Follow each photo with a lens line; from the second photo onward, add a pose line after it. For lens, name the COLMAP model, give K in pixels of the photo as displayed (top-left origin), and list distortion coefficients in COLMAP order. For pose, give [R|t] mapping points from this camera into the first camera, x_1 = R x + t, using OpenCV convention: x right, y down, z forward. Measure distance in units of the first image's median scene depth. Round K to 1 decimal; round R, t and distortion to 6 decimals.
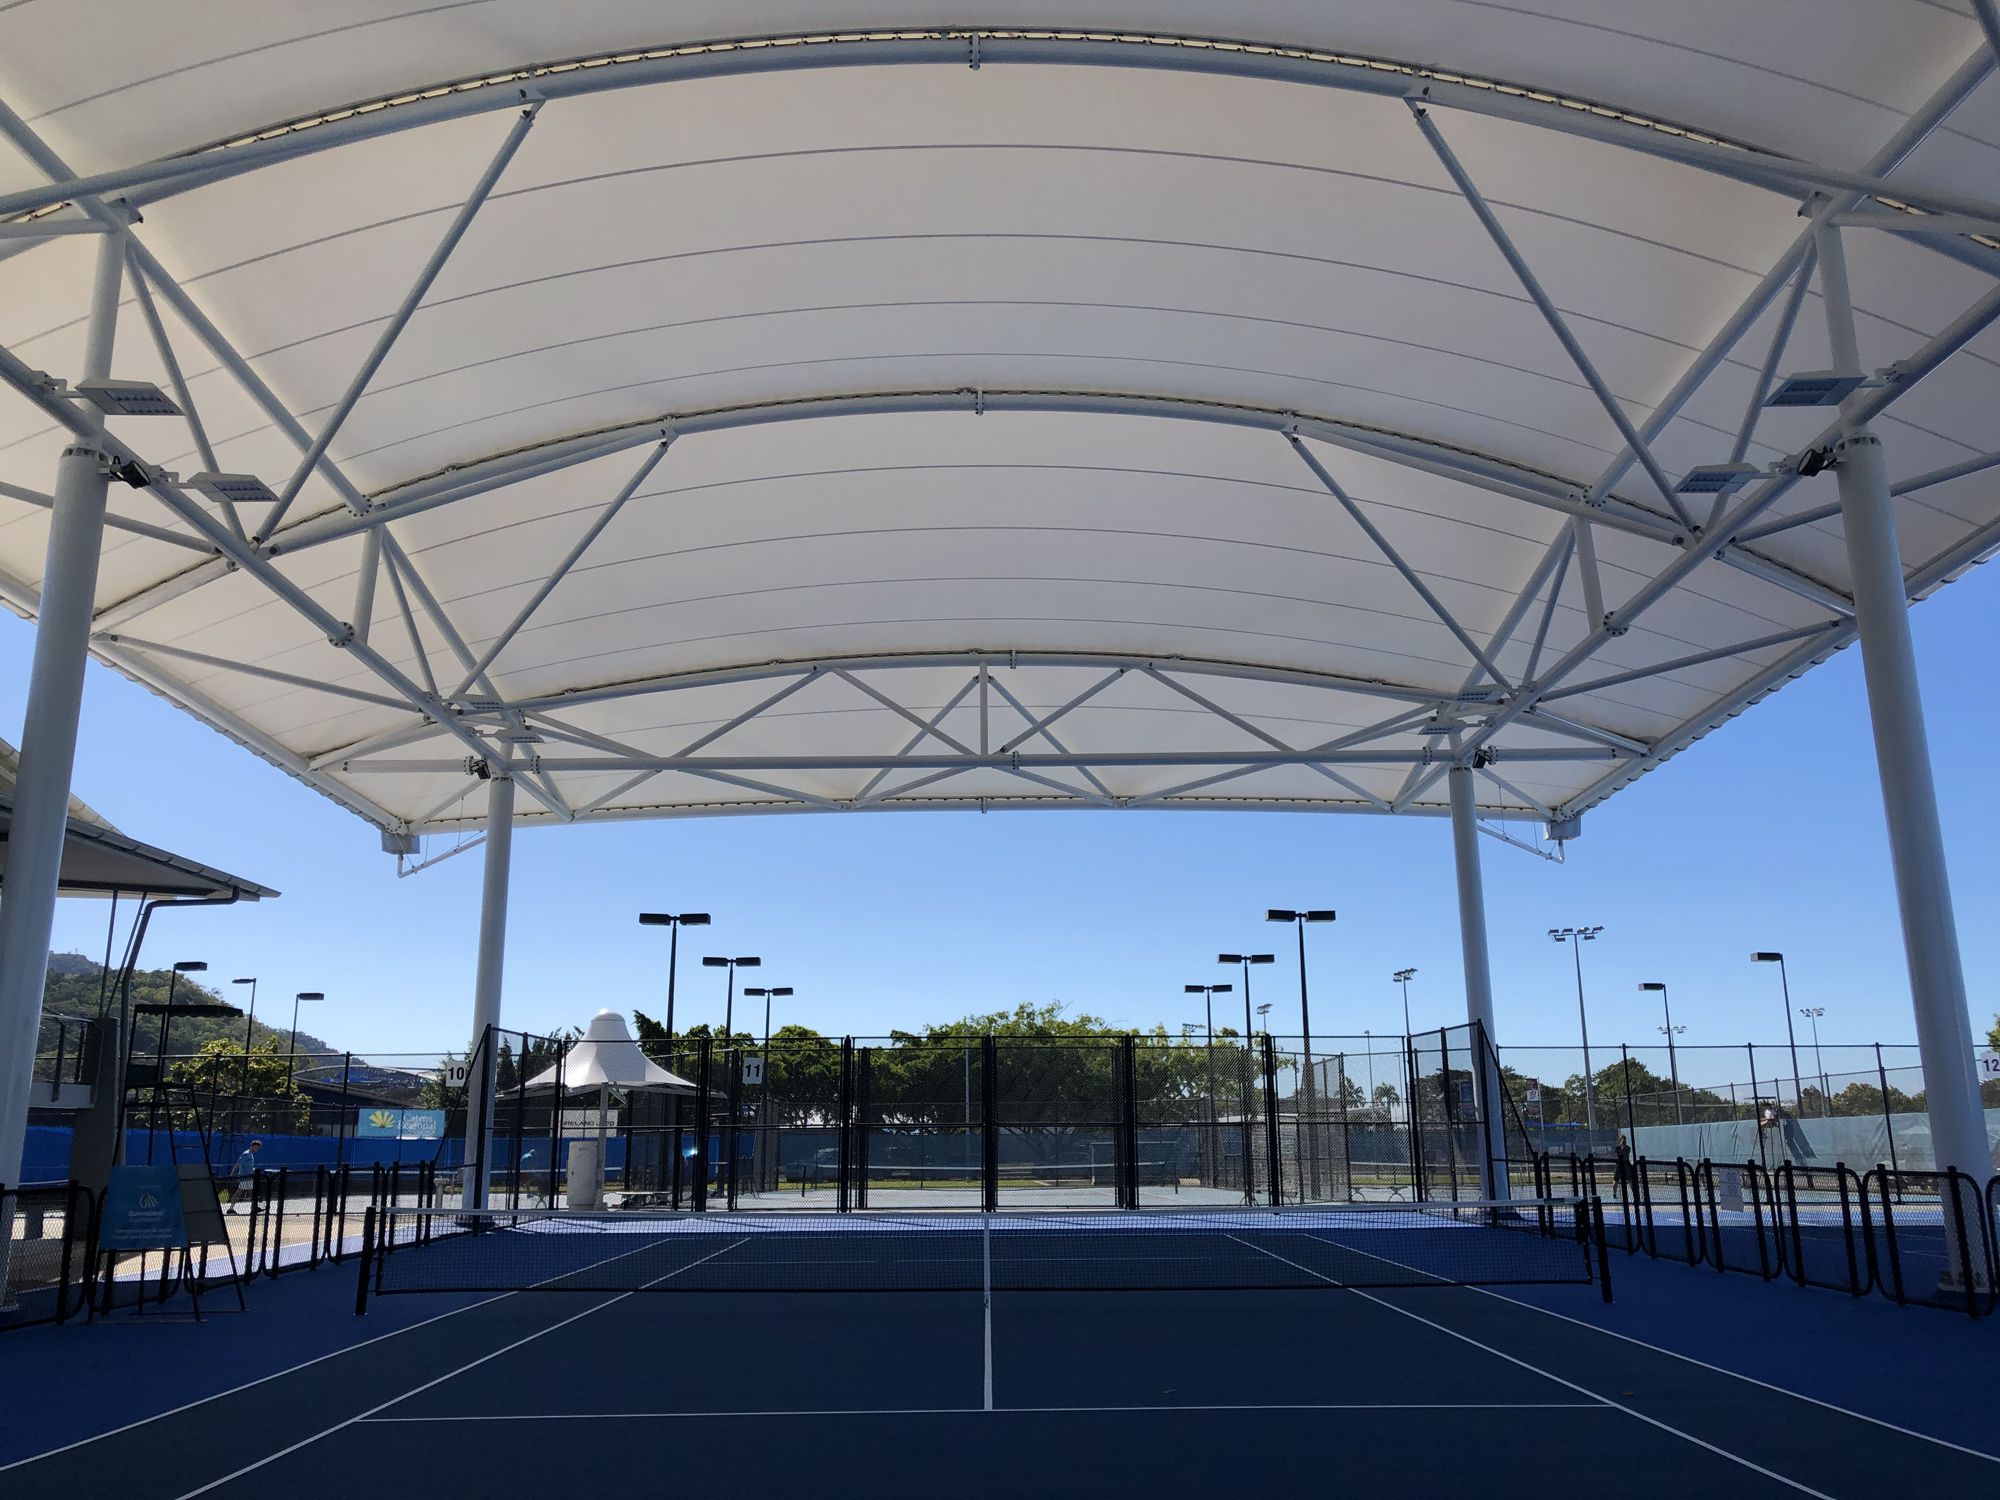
lens RADIAL K [[1643.6, 0, 974.9], [0, 1643.6, 757.0], [0, 0, 1]] dist [0.044675, -0.048547]
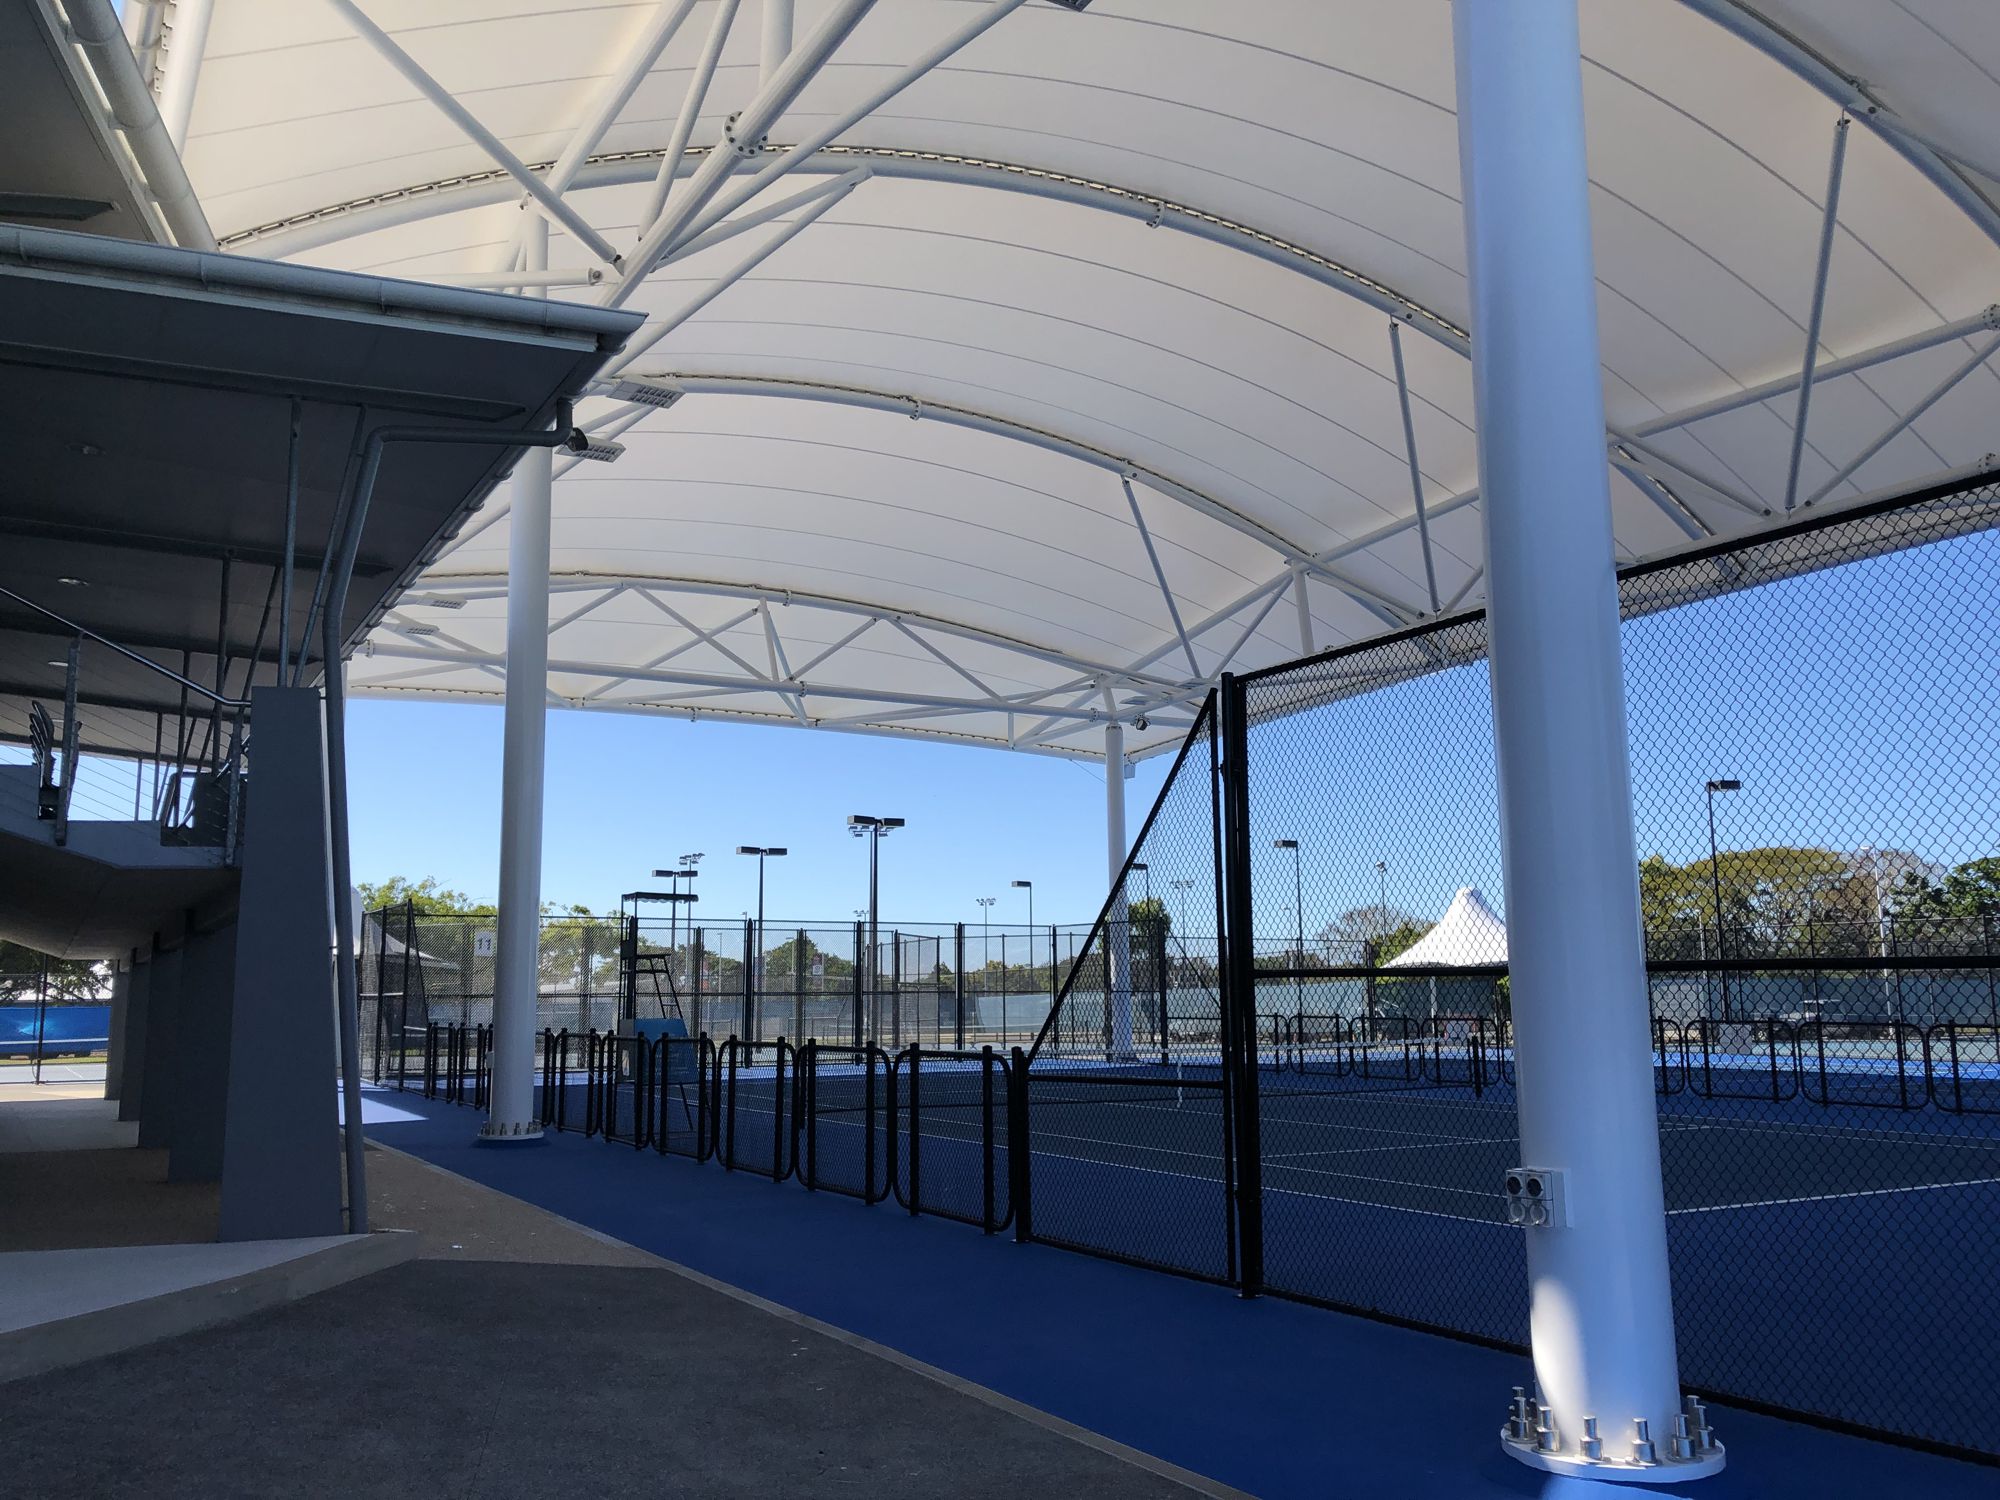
lens RADIAL K [[1643.6, 0, 1012.1], [0, 1643.6, 765.0], [0, 0, 1]] dist [0.044675, -0.048547]
pose [[0.869445, 0.073866, 0.488476, -0.397154], [-0.111805, 0.992525, 0.048916, -0.017281], [-0.481212, -0.097144, 0.871205, -0.093506]]
